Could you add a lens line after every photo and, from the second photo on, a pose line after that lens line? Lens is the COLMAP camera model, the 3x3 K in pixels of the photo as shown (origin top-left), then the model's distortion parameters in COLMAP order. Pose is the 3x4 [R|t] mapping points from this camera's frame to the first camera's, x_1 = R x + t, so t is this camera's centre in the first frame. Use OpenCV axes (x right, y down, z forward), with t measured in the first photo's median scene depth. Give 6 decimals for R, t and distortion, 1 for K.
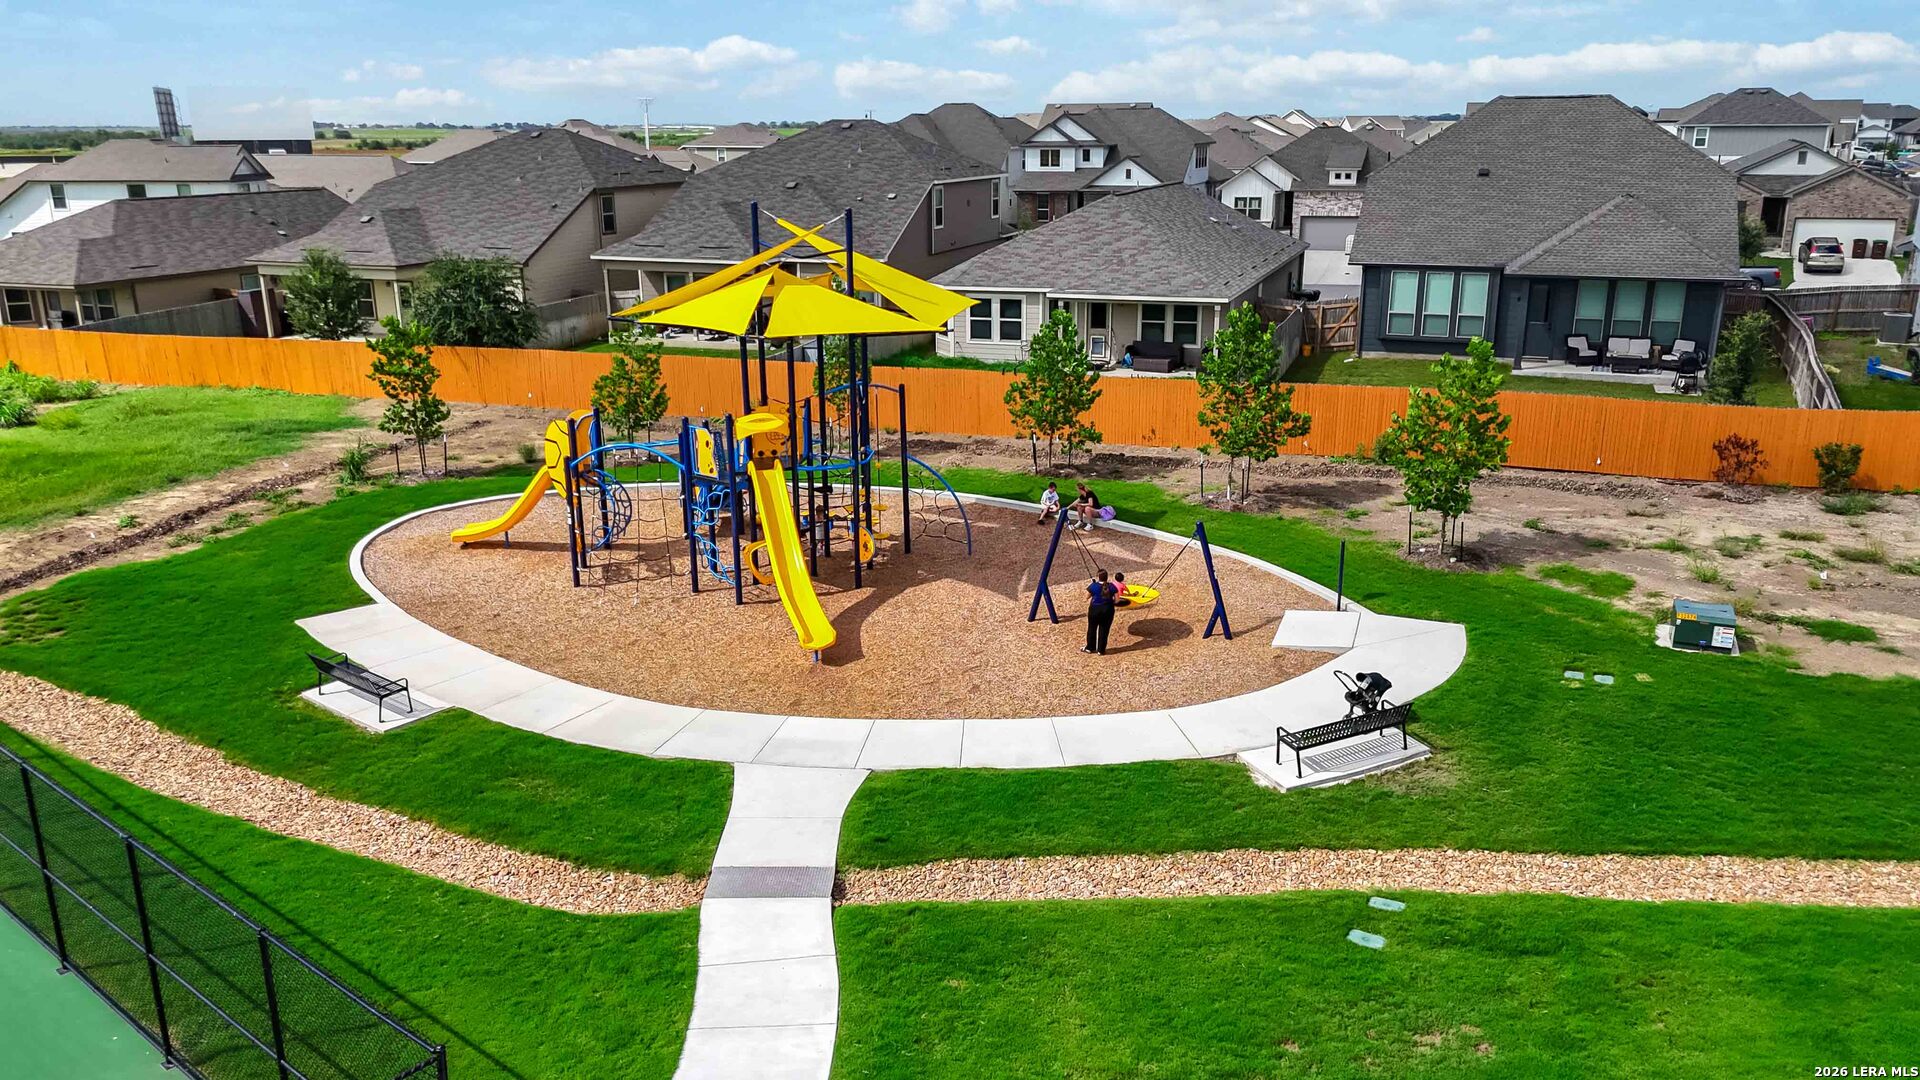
lens RADIAL K [[1419.6, 0, 967.5], [0, 1419.6, 535.5], [0, 0, 1]] dist [0.064121, -0.052191]
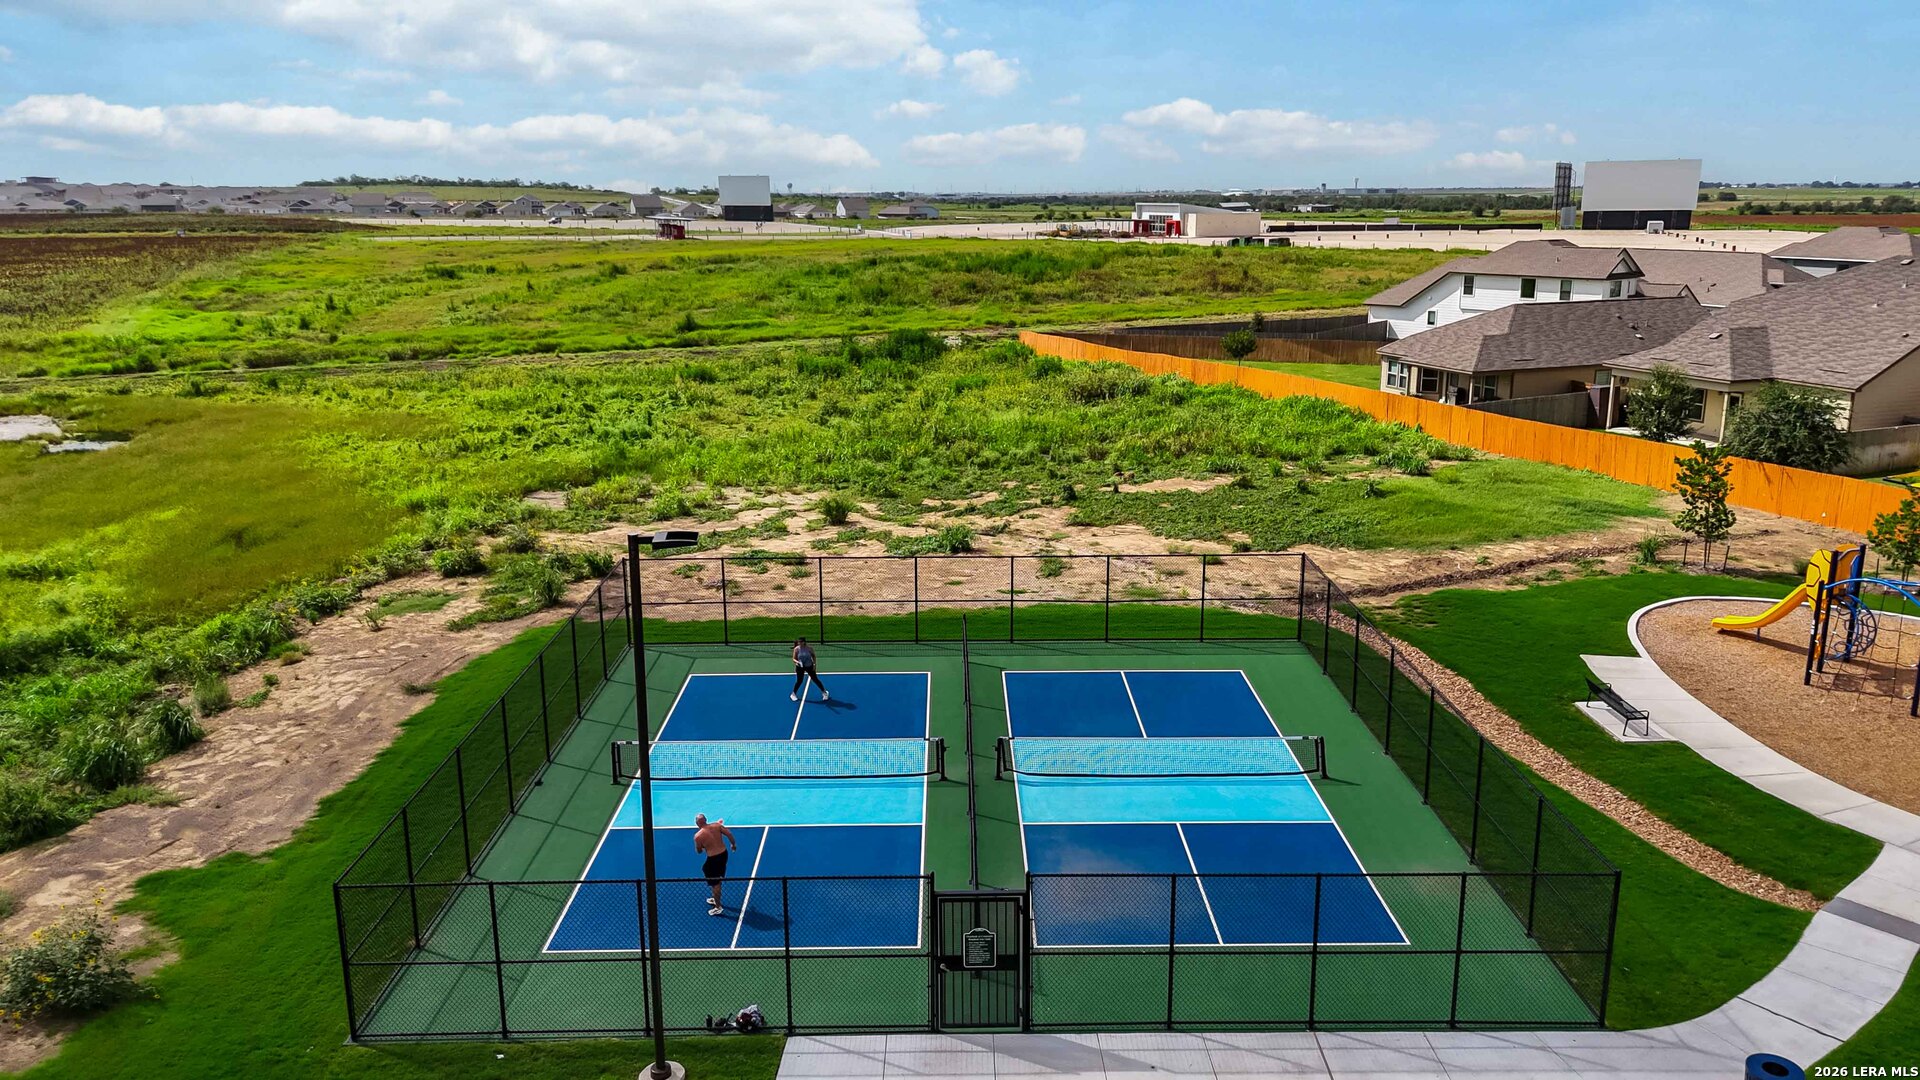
lens RADIAL K [[1419.6, 0, 967.5], [0, 1419.6, 535.5], [0, 0, 1]] dist [0.064121, -0.052191]
pose [[0.644540, 0.184013, -0.742096, 0.139114], [-0.212673, 0.975450, 0.057162, -0.006144], [0.734396, 0.120981, 0.667851, -0.329354]]
